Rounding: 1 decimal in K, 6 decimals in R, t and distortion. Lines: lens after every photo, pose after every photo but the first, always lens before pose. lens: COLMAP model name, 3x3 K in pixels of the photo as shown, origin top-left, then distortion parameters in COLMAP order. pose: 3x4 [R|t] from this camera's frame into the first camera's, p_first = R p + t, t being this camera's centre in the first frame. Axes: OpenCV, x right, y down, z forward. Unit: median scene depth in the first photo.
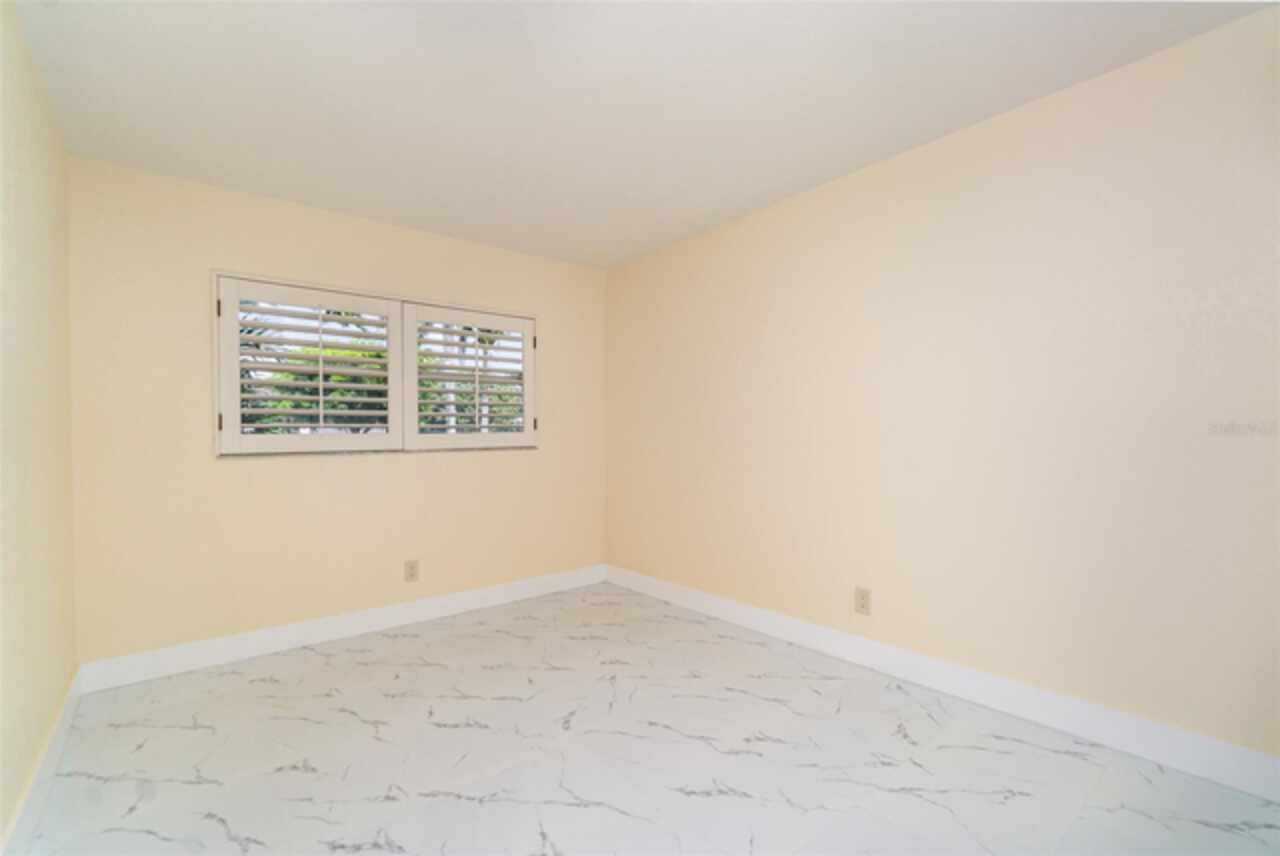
lens RADIAL K [[497.9, 0, 640.0], [0, 497.9, 428.0], [0, 0, 1]] dist [-0.002090, -0.000076]
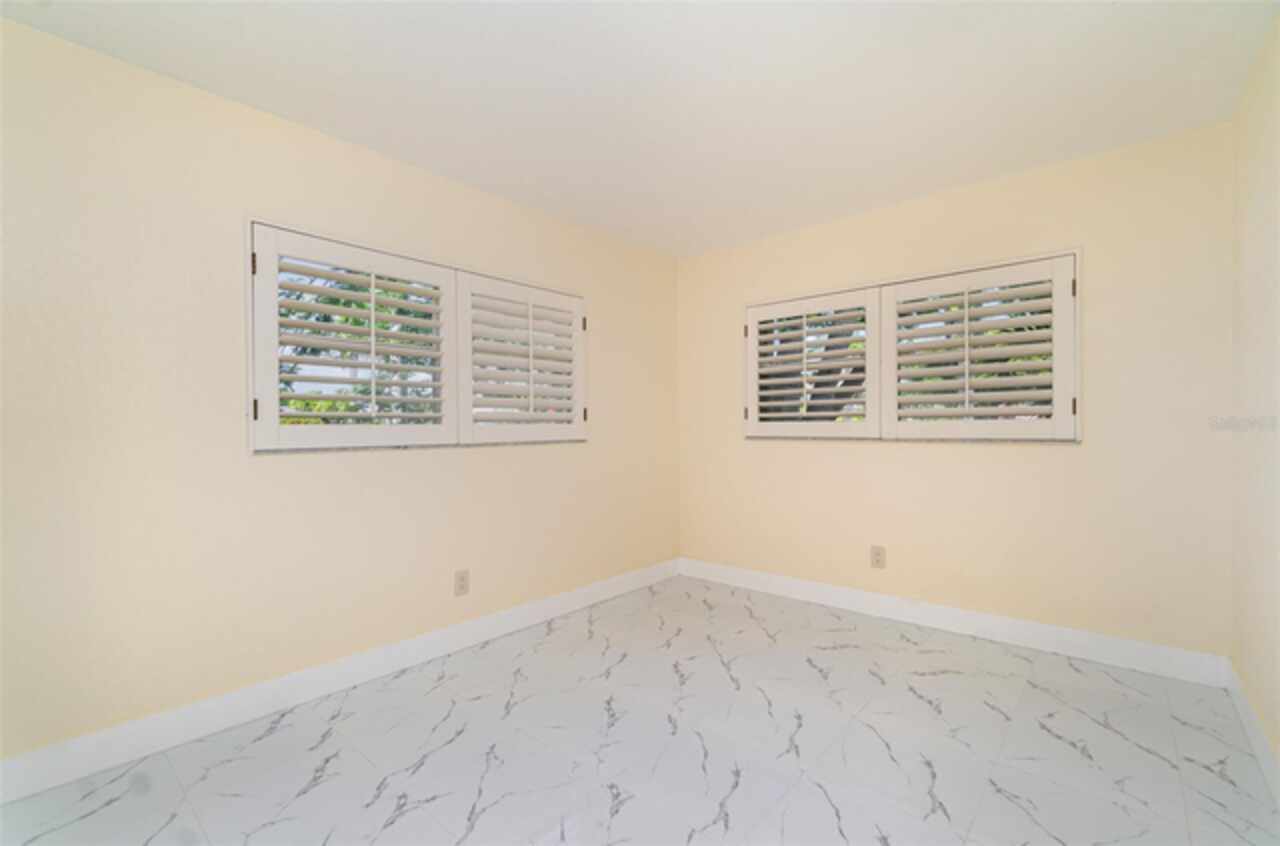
lens RADIAL K [[552.8, 0, 640.0], [0, 552.8, 423.0], [0, 0, 1]] dist [0.002104, 0.000059]
pose [[0.972108, 0.002066, 0.234523, -0.454812], [-0.003138, 0.999986, 0.004199, 0.003818], [-0.234511, -0.004818, 0.972102, 0.008298]]
